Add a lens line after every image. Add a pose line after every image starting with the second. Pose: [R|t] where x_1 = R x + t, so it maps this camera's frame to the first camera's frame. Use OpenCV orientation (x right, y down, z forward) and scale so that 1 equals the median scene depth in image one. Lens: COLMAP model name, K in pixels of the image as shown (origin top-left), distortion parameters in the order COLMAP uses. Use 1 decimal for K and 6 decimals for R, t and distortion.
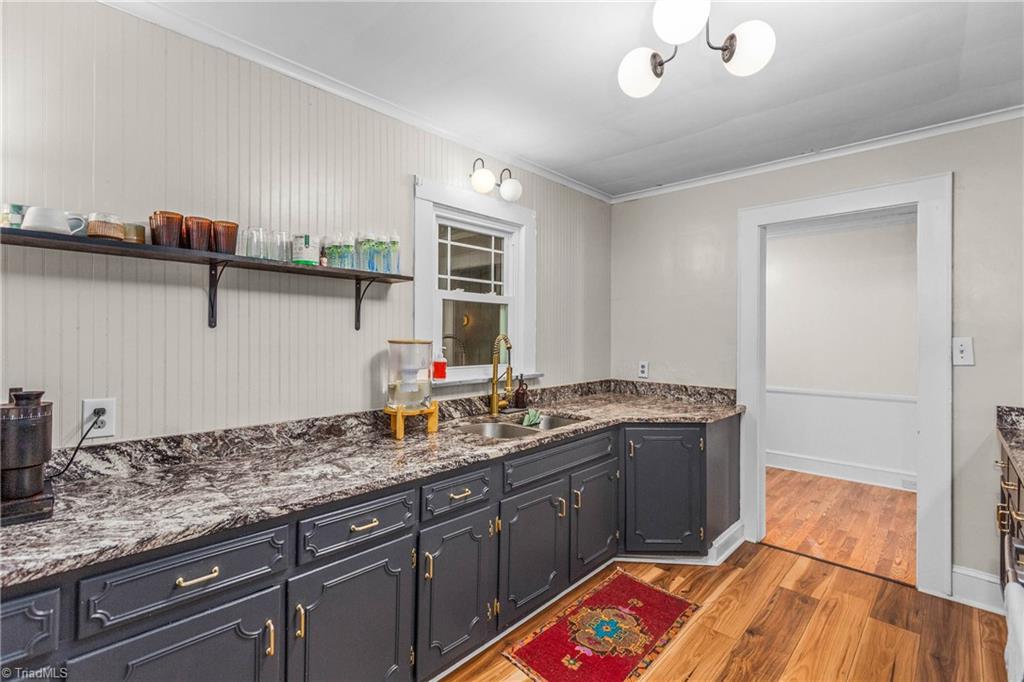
lens RADIAL K [[469.1, 0, 509.2], [0, 469.1, 337.9], [0, 0, 1]] dist [0.001401, -0.000715]
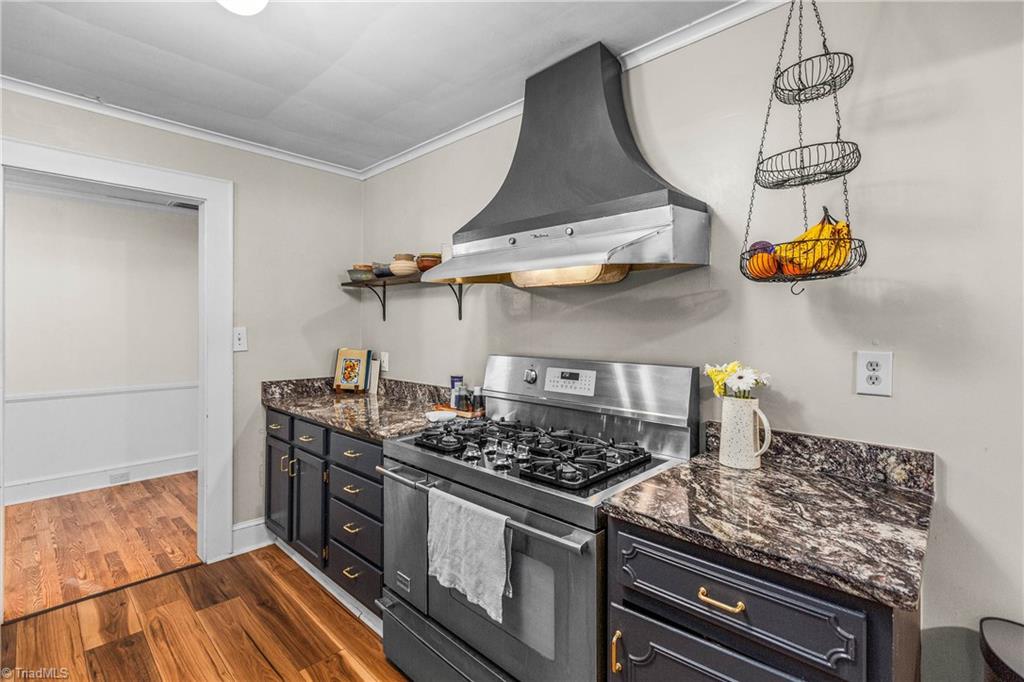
lens RADIAL K [[469.1, 0, 511.1], [0, 469.1, 331.2], [0, 0, 1]] dist [0.001401, -0.000715]
pose [[0.002978, -0.012570, 0.999917, -0.155144], [0.002331, 0.999918, 0.012563, -0.002908], [-0.999993, 0.002293, 0.003007, 0.251591]]
